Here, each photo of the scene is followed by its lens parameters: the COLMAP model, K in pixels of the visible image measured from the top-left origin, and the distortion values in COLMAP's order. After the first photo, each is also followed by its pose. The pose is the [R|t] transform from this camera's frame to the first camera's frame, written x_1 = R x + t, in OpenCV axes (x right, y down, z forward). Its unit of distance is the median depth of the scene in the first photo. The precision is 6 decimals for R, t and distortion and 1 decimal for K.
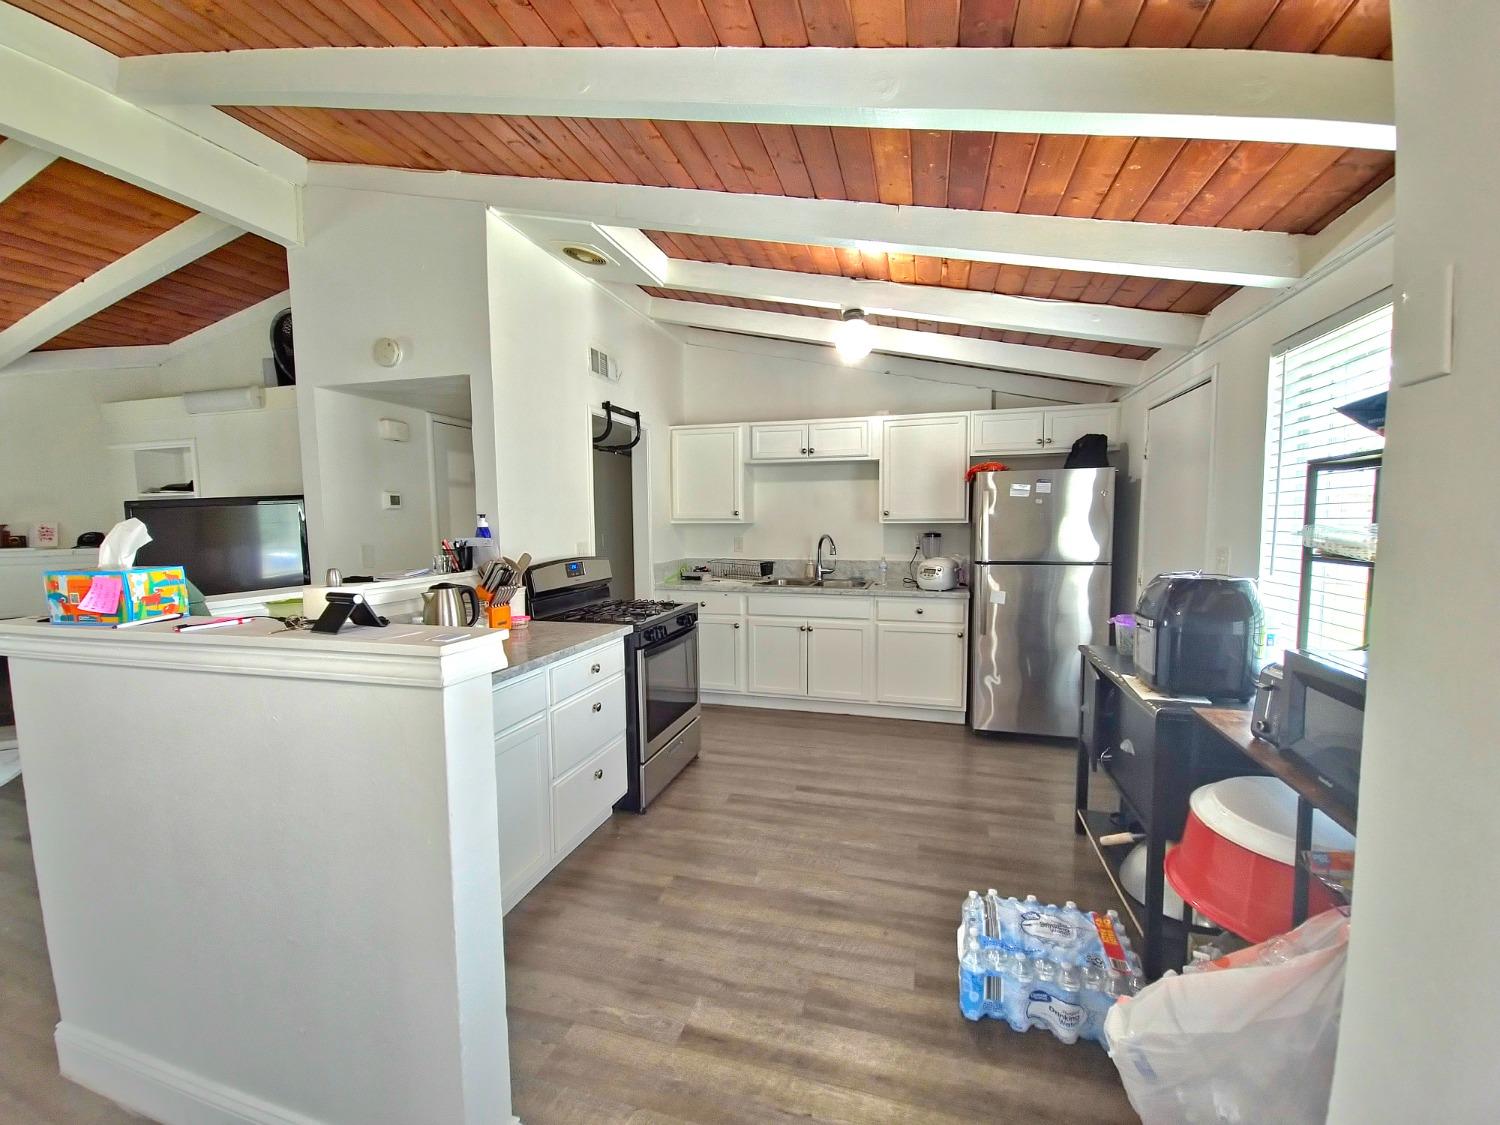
lens RADIAL K [[621.5, 0, 754.9], [0, 621.5, 565.4], [0, 0, 1]] dist [0.015376, -0.007748]
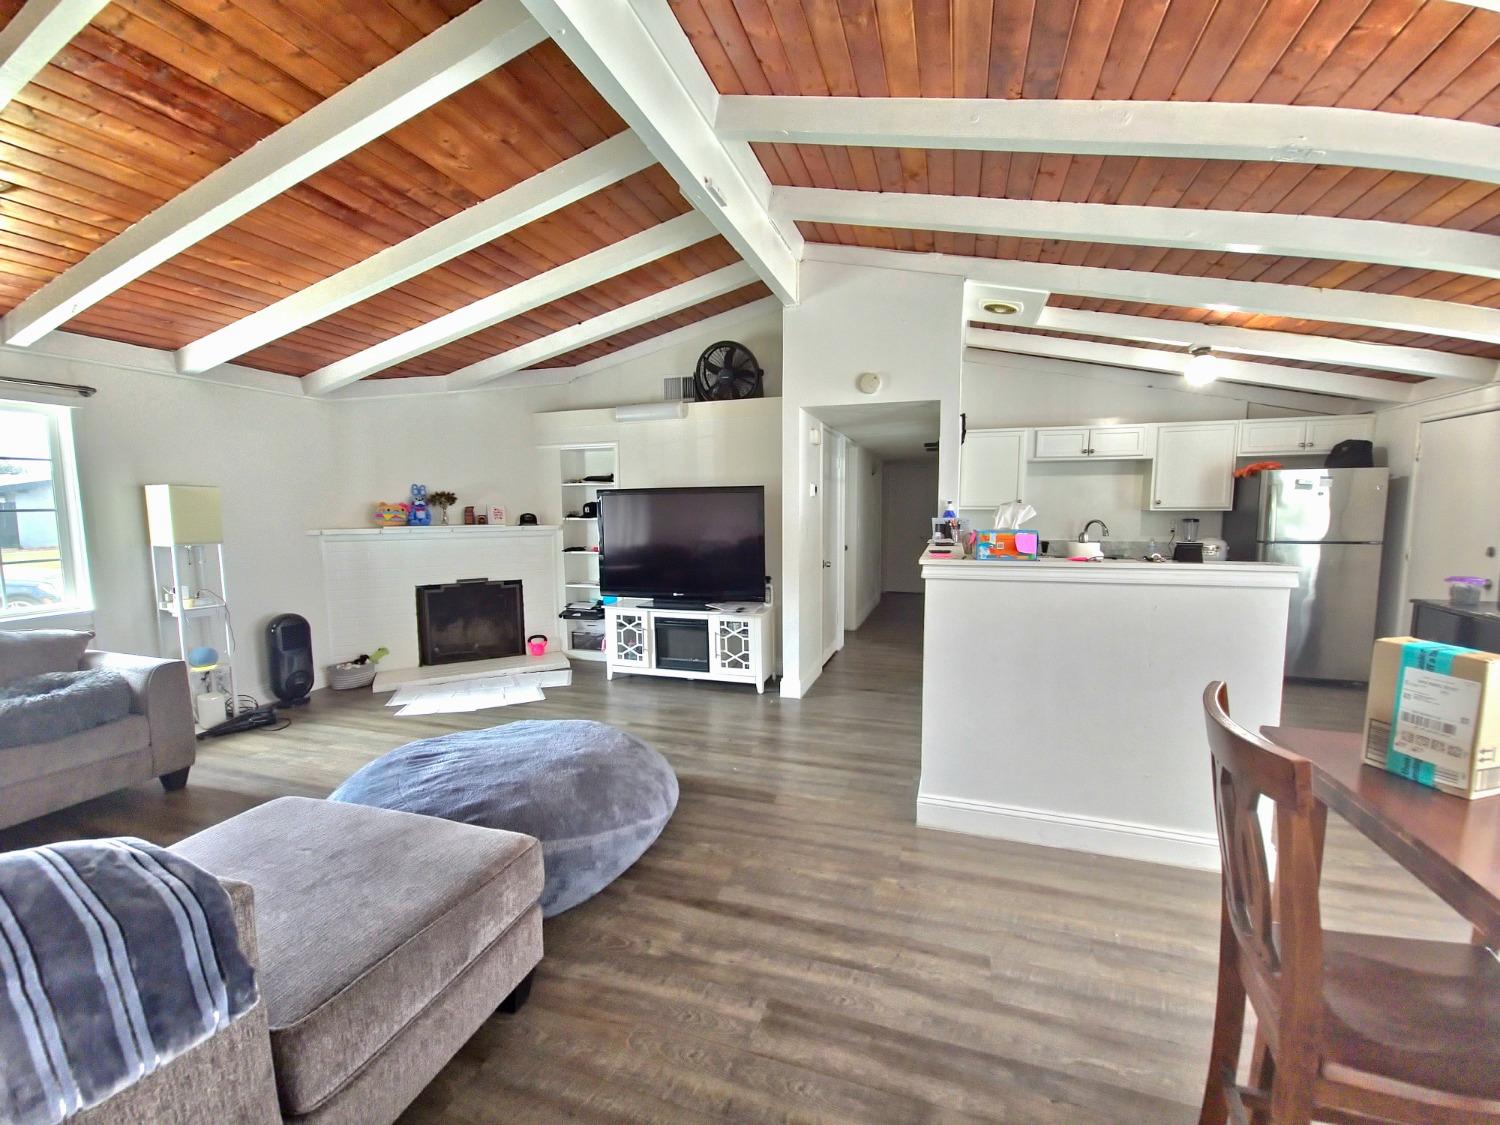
lens RADIAL K [[621.5, 0, 754.7], [0, 621.5, 564.0], [0, 0, 1]] dist [0.015376, -0.007748]
pose [[0.999527, 0.009589, -0.029209, -0.568258], [-0.009128, 0.999833, 0.015862, 0.027223], [0.029356, -0.015588, 0.999447, -0.271939]]
